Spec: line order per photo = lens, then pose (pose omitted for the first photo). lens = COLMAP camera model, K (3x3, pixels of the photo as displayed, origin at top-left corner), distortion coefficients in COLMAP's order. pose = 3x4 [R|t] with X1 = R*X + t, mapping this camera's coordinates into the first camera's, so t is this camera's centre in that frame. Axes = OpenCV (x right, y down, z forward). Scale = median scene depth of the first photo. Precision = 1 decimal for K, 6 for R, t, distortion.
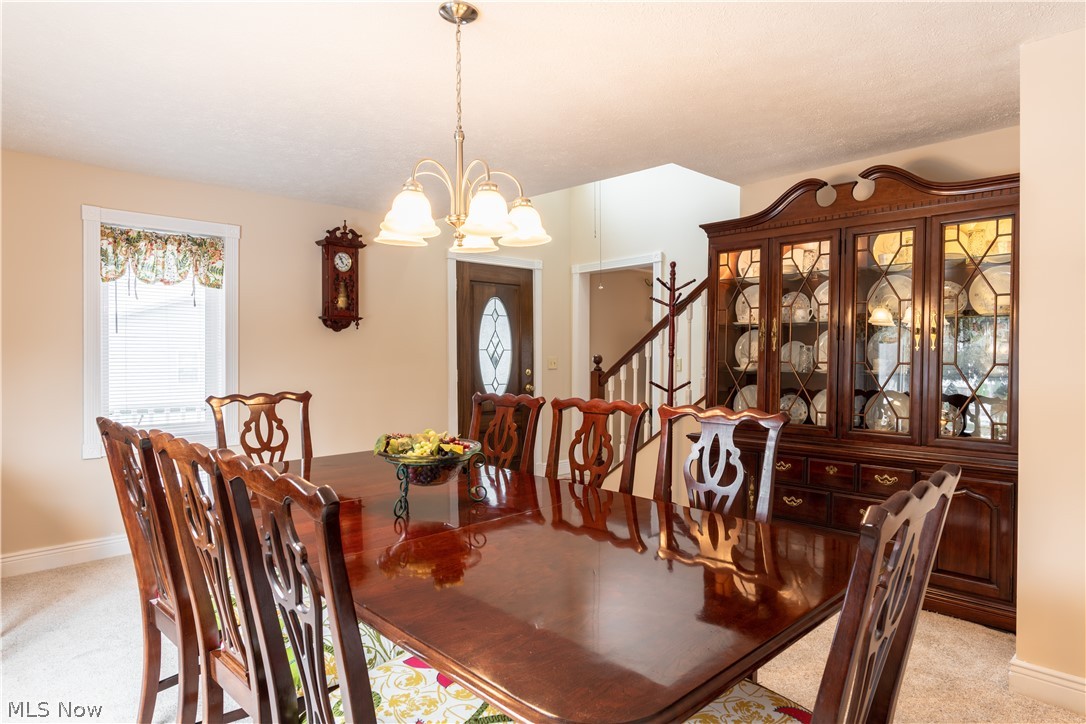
lens RADIAL K [[636.6, 0, 544.4], [0, 636.6, 362.1], [0, 0, 1]] dist [-0.008041, -0.000739]
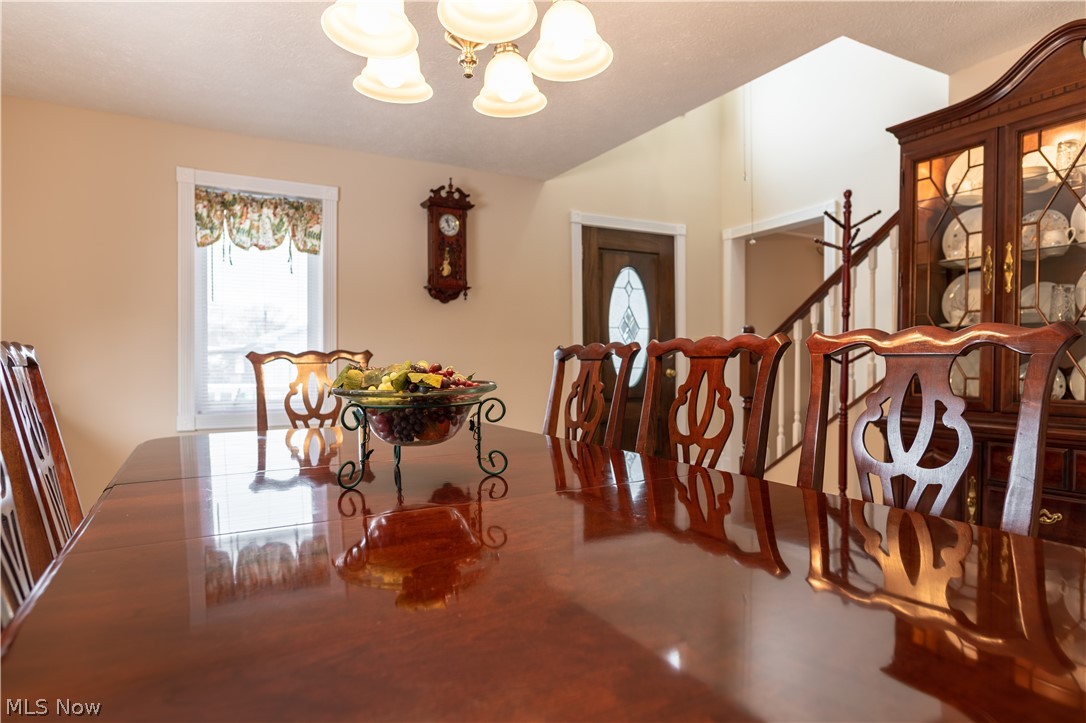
lens RADIAL K [[636.6, 0, 540.9], [0, 636.6, 367.3], [0, 0, 1]] dist [-0.008041, -0.000739]
pose [[0.964962, -0.002504, -0.262378, 0.054470], [0.001697, 0.999993, -0.003302, 0.058155], [0.262384, 0.002741, 0.964960, 0.205457]]
